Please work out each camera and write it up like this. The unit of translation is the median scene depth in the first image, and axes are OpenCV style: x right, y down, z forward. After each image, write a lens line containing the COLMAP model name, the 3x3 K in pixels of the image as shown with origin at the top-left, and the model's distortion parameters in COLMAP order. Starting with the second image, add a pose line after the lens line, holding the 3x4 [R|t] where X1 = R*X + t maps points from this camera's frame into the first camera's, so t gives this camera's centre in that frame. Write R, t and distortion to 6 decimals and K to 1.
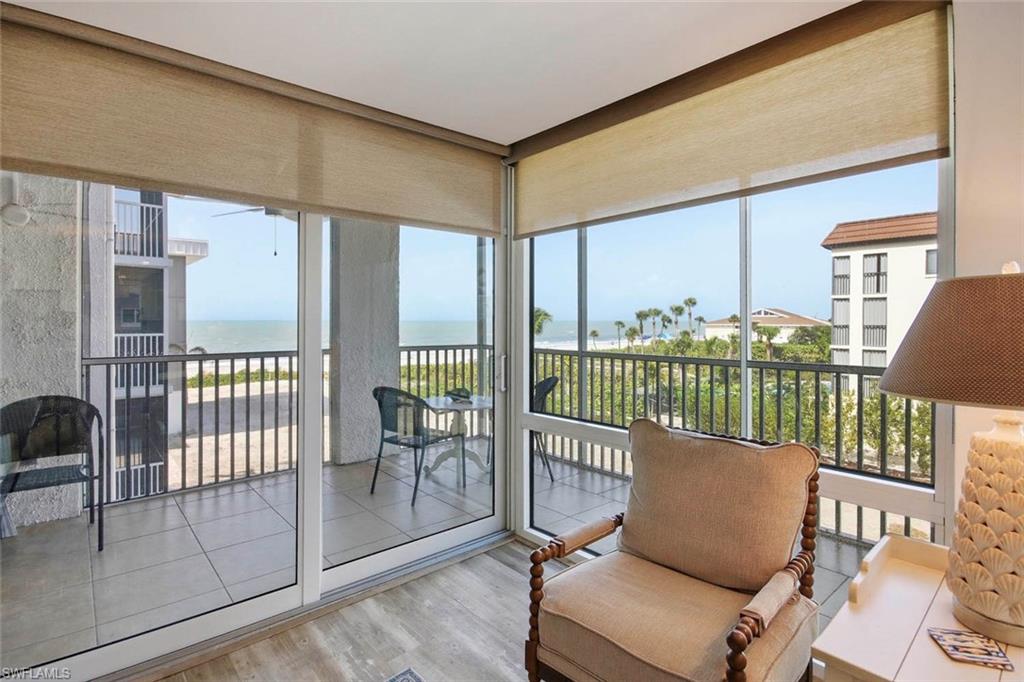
lens RADIAL K [[506.4, 0, 503.9], [0, 506.4, 319.8], [0, 0, 1]] dist [-0.000248, 0.000090]
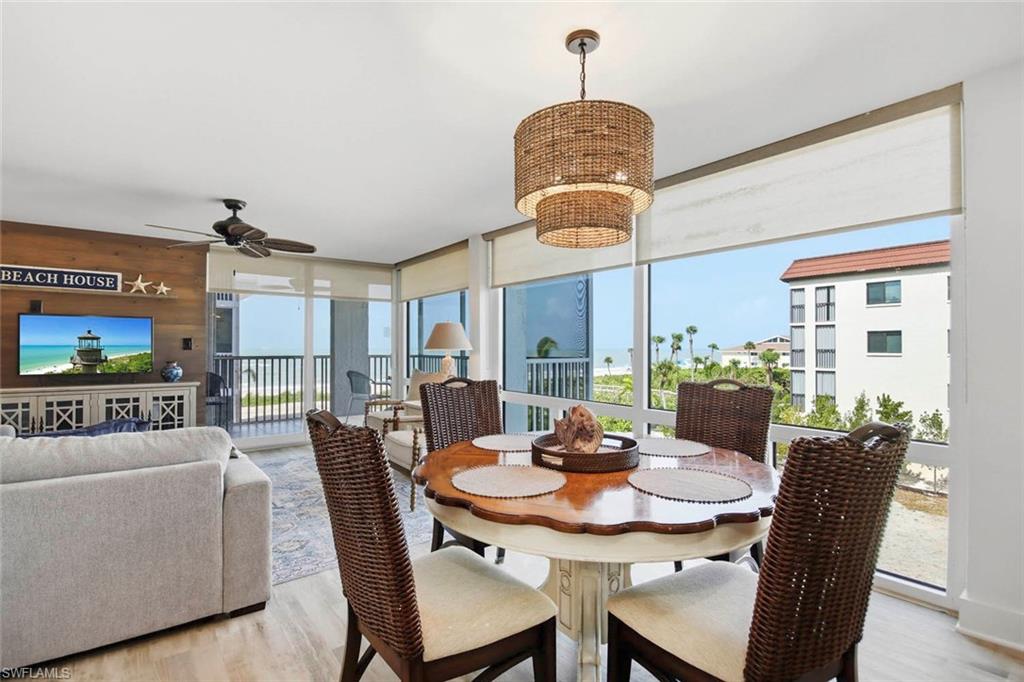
lens RADIAL K [[496.6, 0, 506.4], [0, 496.6, 343.0], [0, 0, 1]] dist [0.030042, -0.021022]
pose [[0.998149, -0.003320, -0.060733, 0.084368], [0.002661, 0.999937, -0.010921, 0.006726], [0.060765, 0.010739, 0.998094, -0.161873]]
